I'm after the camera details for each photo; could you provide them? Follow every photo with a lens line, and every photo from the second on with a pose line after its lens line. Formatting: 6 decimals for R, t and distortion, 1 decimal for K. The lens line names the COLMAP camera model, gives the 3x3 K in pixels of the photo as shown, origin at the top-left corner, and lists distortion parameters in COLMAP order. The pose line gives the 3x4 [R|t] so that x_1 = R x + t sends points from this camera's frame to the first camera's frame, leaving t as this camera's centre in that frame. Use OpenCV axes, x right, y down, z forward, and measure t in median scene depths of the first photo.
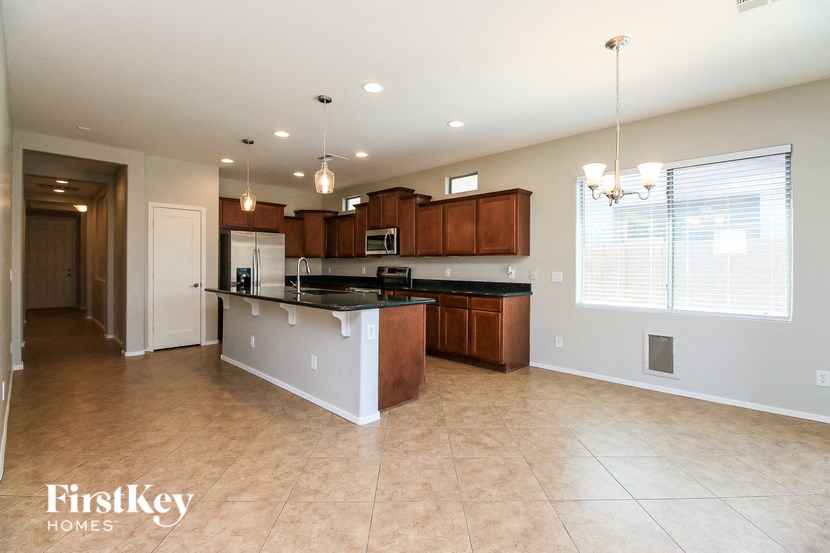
lens RADIAL K [[391.6, 0, 416.2], [0, 391.6, 266.9], [0, 0, 1]] dist [0.000845, 0.000096]
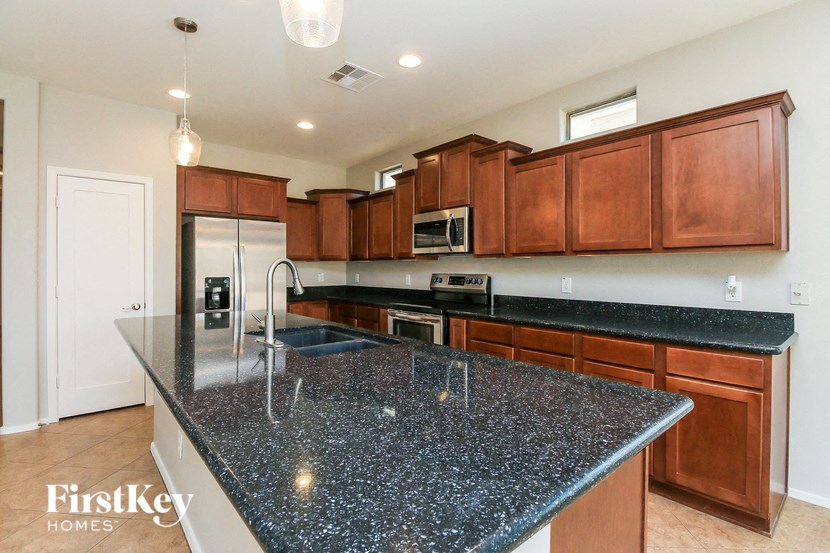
lens RADIAL K [[391.6, 0, 416.2], [0, 391.6, 266.9], [0, 0, 1]] dist [0.000845, 0.000096]
pose [[0.996302, -0.005102, -0.085774, -0.079158], [0.004448, 0.999960, -0.007807, -0.007585], [0.085811, 0.007397, 0.996284, 0.434953]]
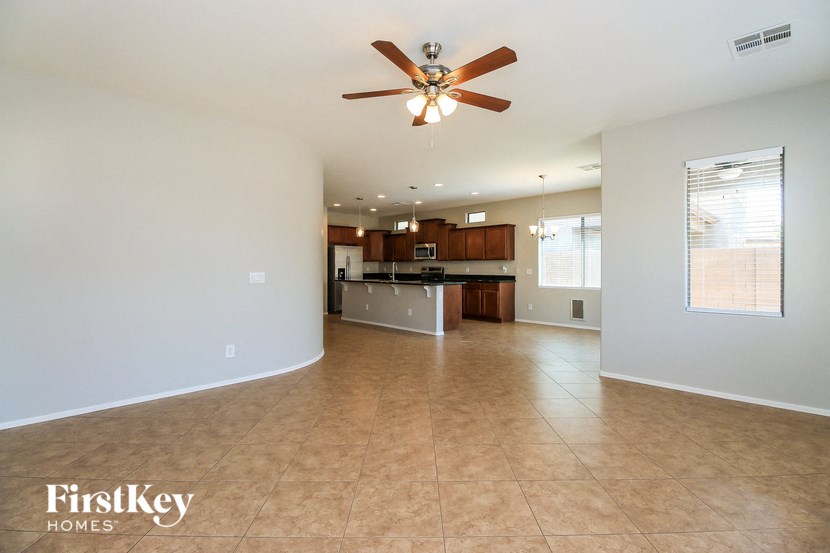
lens RADIAL K [[391.6, 0, 416.2], [0, 391.6, 266.9], [0, 0, 1]] dist [0.000845, 0.000096]
pose [[0.999960, -0.006044, -0.006571, -0.125559], [0.006039, 0.999981, -0.000800, 0.000613], [0.006576, 0.000760, 0.999978, -0.668985]]
